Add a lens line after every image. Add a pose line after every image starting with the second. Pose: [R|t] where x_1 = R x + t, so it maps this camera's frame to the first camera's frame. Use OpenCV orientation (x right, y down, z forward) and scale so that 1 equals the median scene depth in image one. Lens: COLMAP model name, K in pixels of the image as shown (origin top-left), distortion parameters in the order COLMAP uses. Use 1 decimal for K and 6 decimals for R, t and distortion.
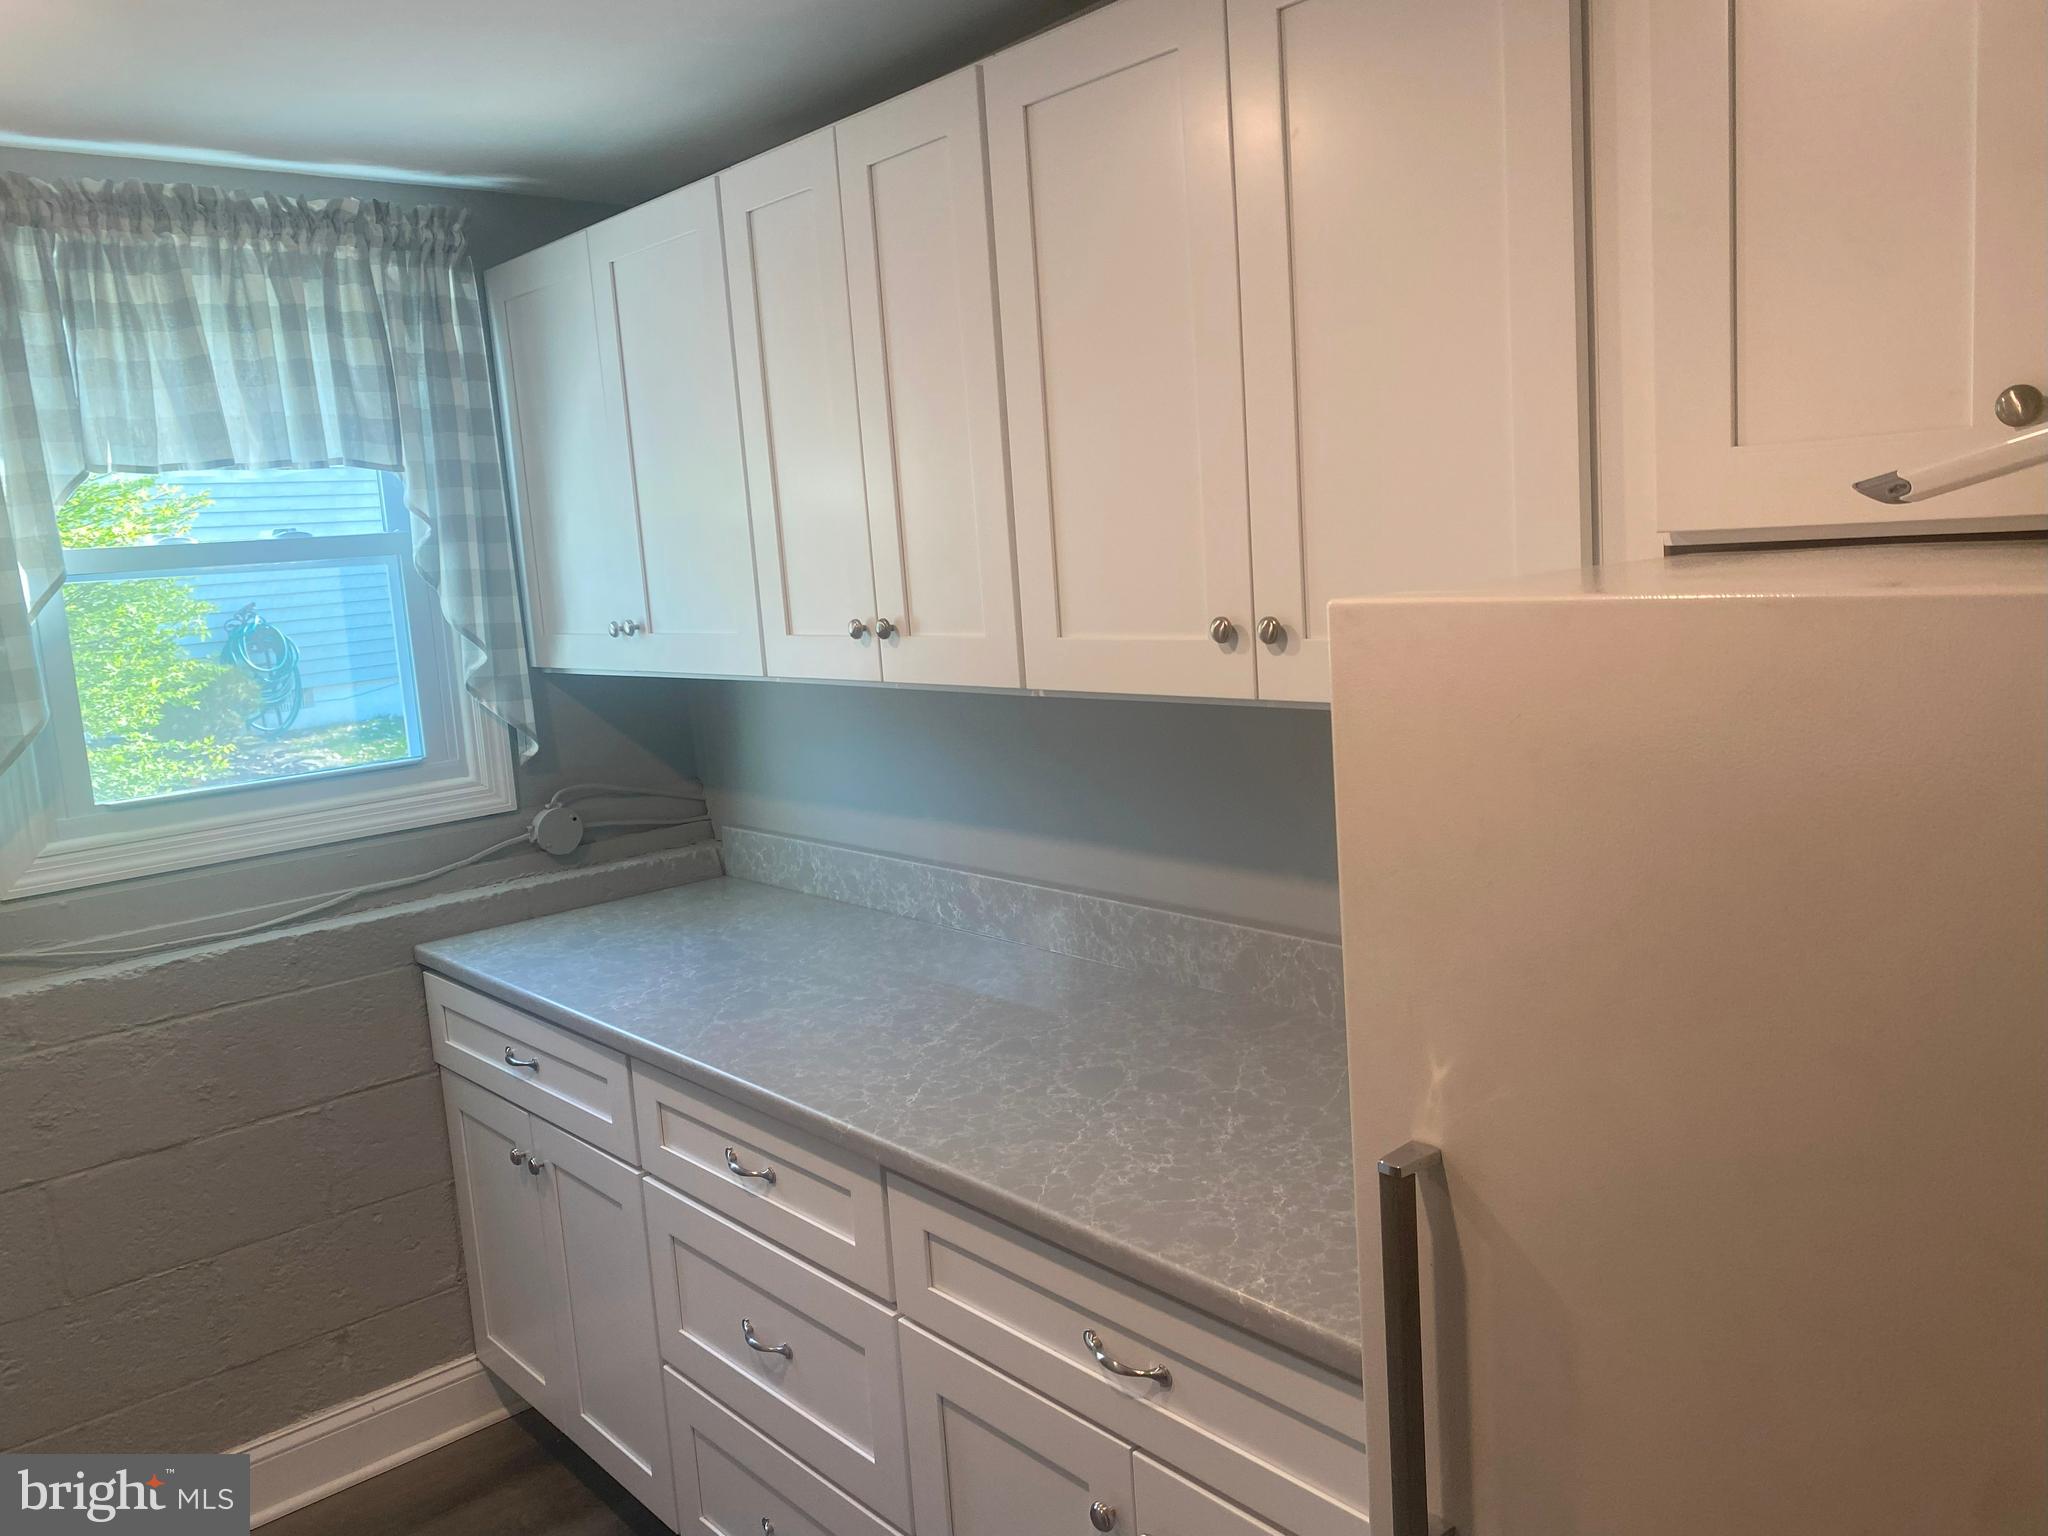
lens RADIAL K [[1541.1, 0, 1037.1], [0, 1541.1, 746.1], [0, 0, 1]] dist [0.034755, -0.042055]
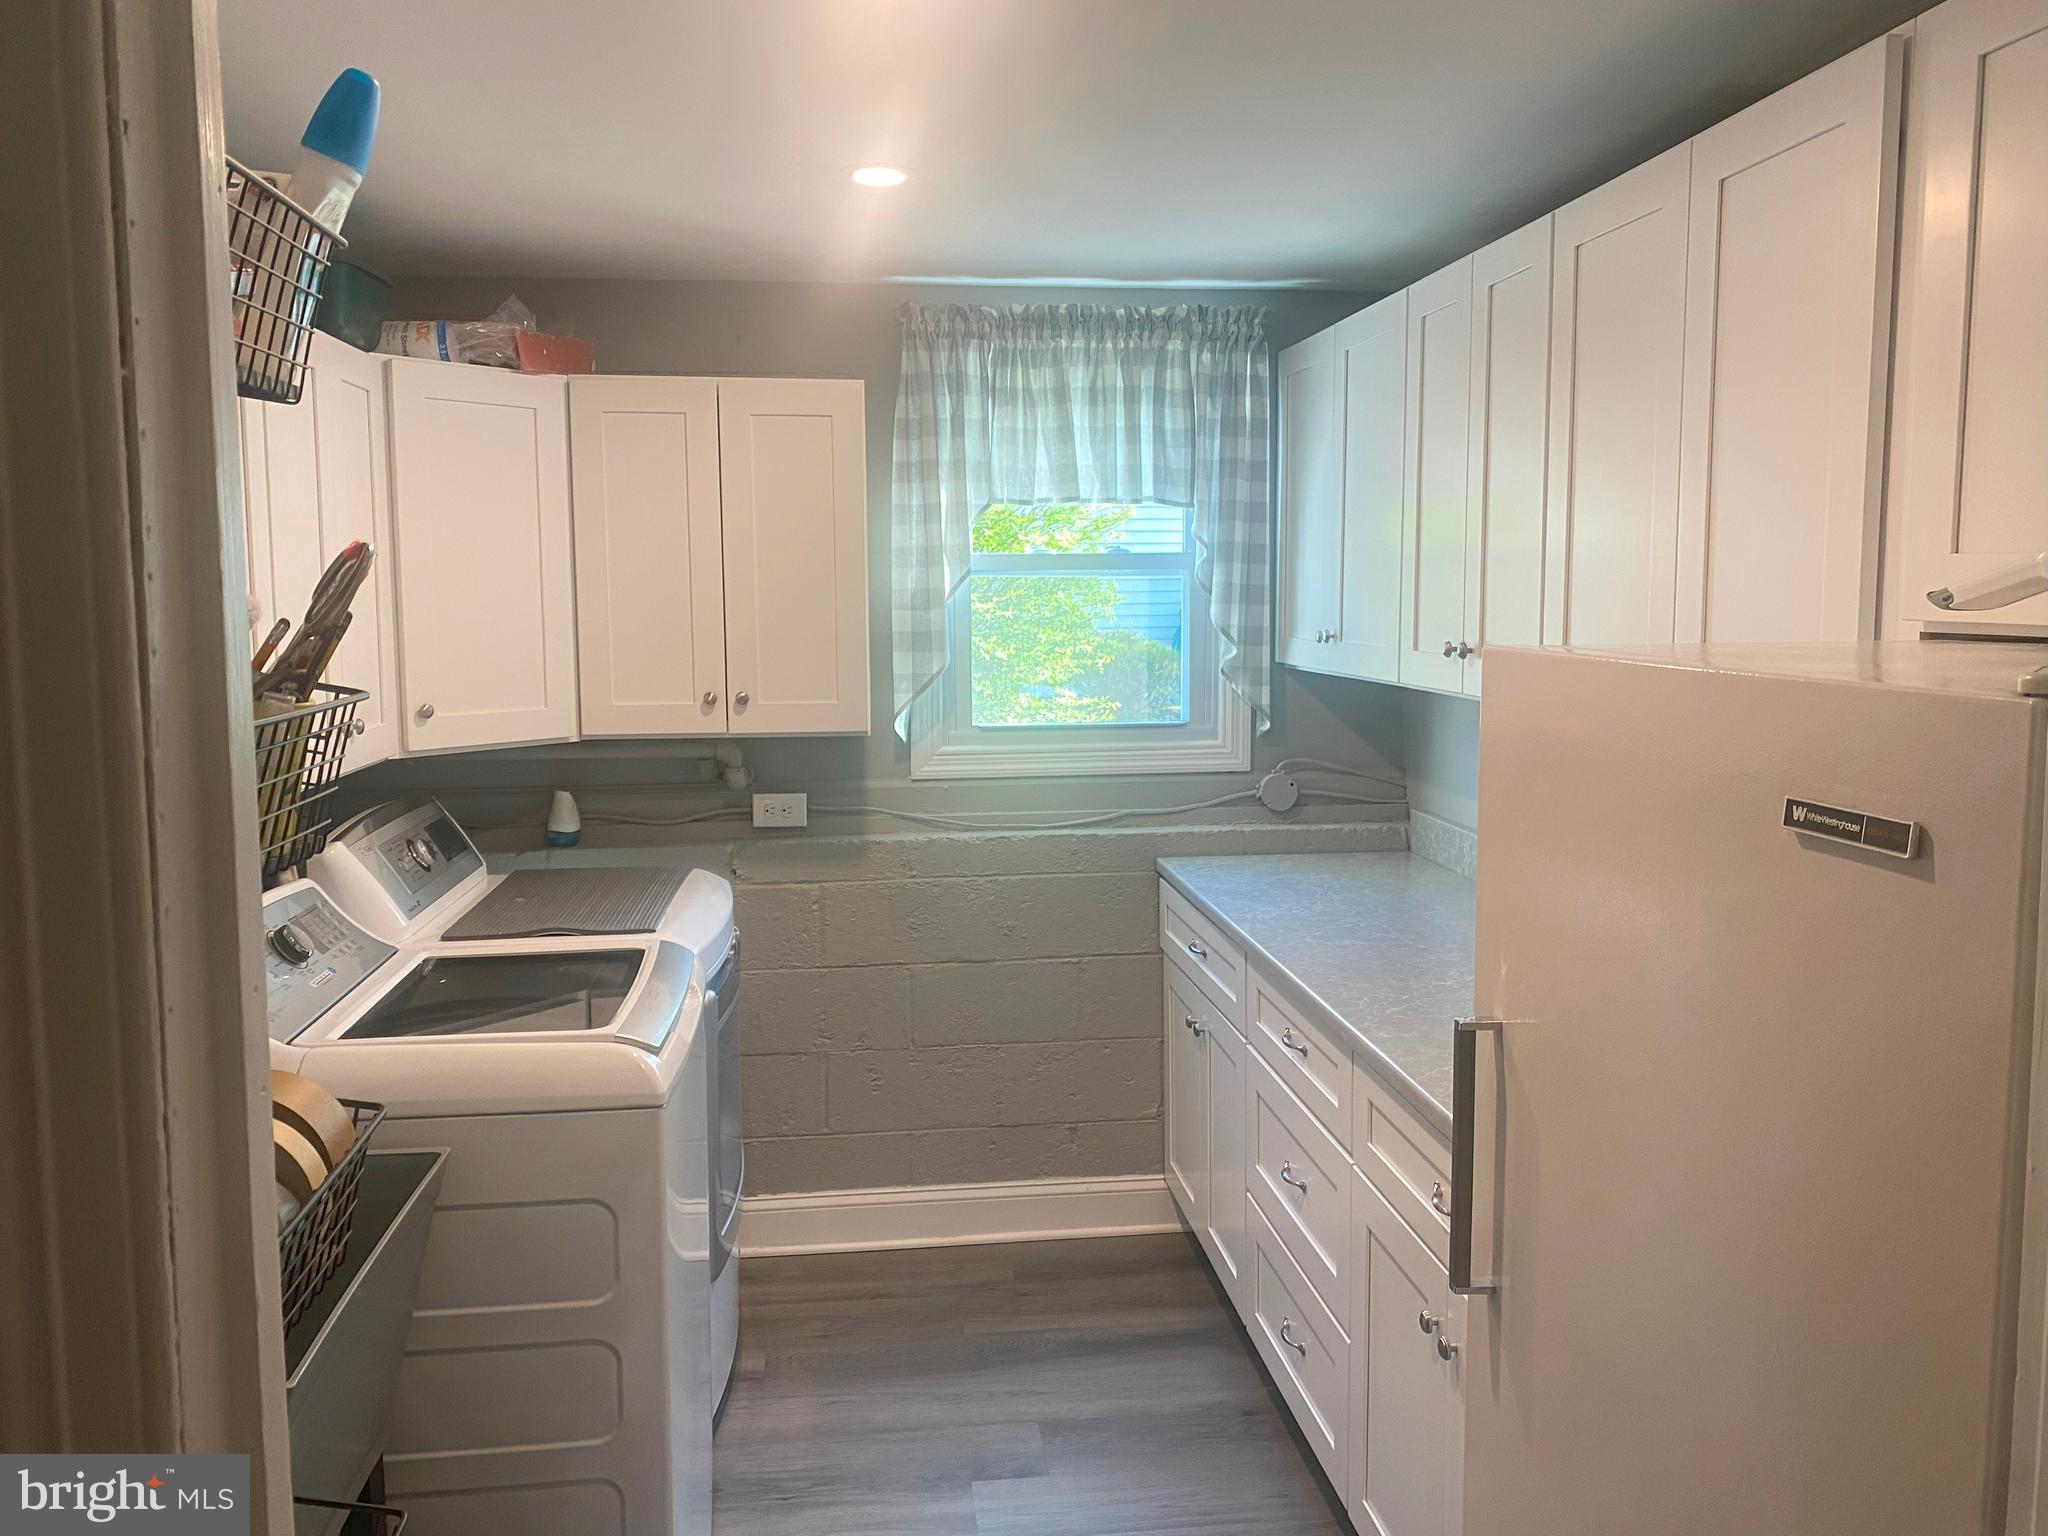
lens RADIAL K [[1541.1, 0, 1035.2], [0, 1541.1, 776.5], [0, 0, 1]] dist [0.034755, -0.042055]
pose [[0.819309, 0.133212, -0.557662, 0.259286], [-0.126228, 0.990679, 0.051197, 0.002881], [0.559284, 0.028447, 0.828488, -0.180490]]
